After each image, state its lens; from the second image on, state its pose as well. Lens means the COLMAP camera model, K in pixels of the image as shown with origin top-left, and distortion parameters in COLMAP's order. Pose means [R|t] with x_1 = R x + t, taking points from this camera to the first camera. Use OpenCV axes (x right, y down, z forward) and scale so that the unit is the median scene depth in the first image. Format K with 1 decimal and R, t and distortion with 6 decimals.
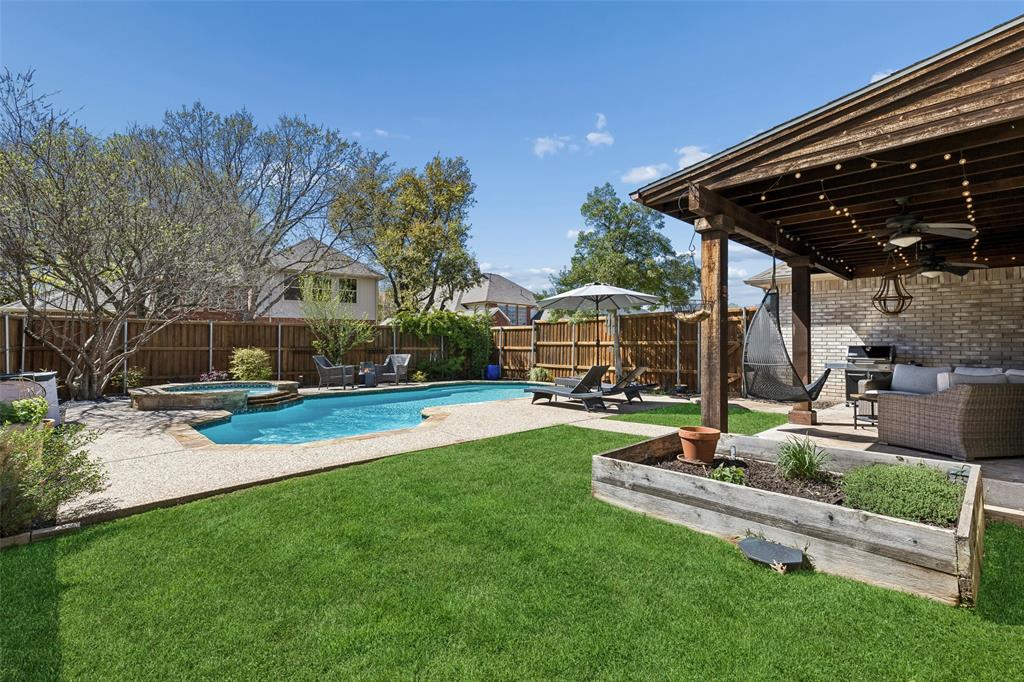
lens RADIAL K [[453.5, 0, 518.2], [0, 453.5, 344.7], [0, 0, 1]] dist [0.001707, 0.000134]
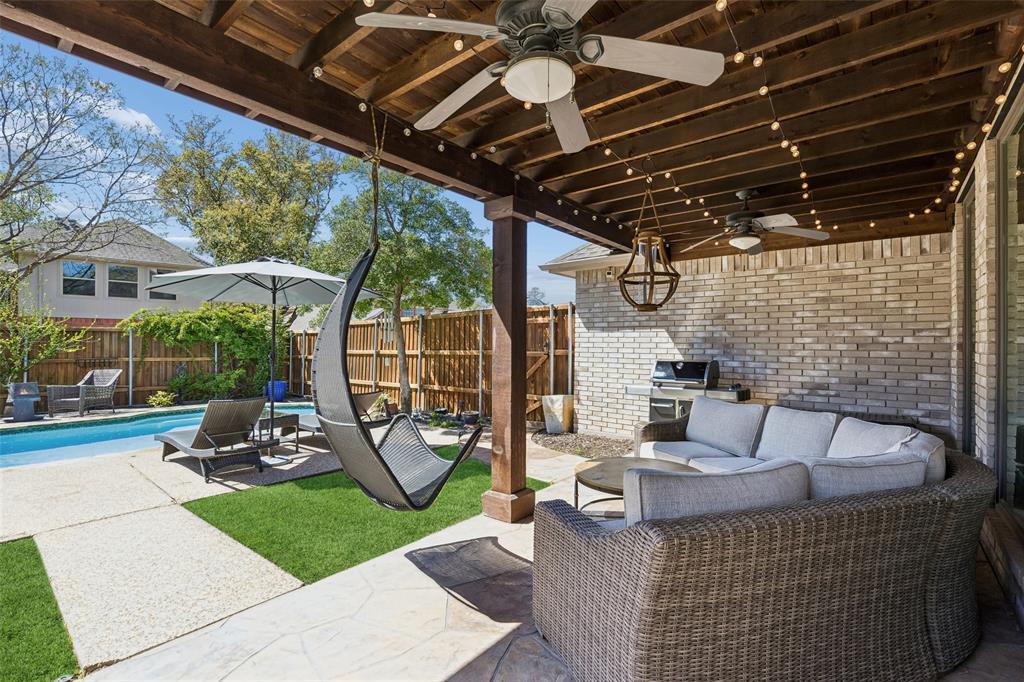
lens RADIAL K [[455.0, 0, 511.7], [0, 455.0, 354.8], [0, 0, 1]] dist [0.003228, 0.000206]
pose [[0.992530, -0.004187, 0.121927, 0.419655], [0.002303, 0.999876, 0.015590, -0.016747], [-0.121977, -0.015193, 0.992417, 0.349680]]
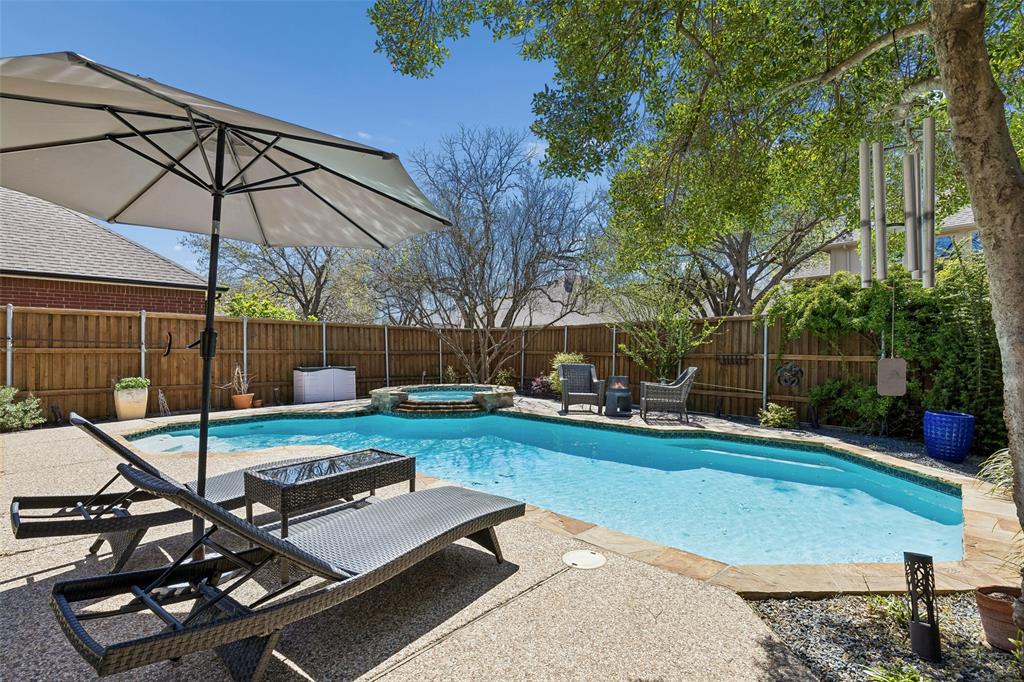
lens RADIAL K [[485.3, 0, 512.0], [0, 485.3, 341.0], [0, 0, 1]] dist [0.001964, 0.000184]
pose [[0.045174, -0.007117, -0.998954, 0.519194], [-0.004894, 0.999961, -0.007346, -0.008543], [0.998967, 0.005221, 0.045138, 1.186452]]
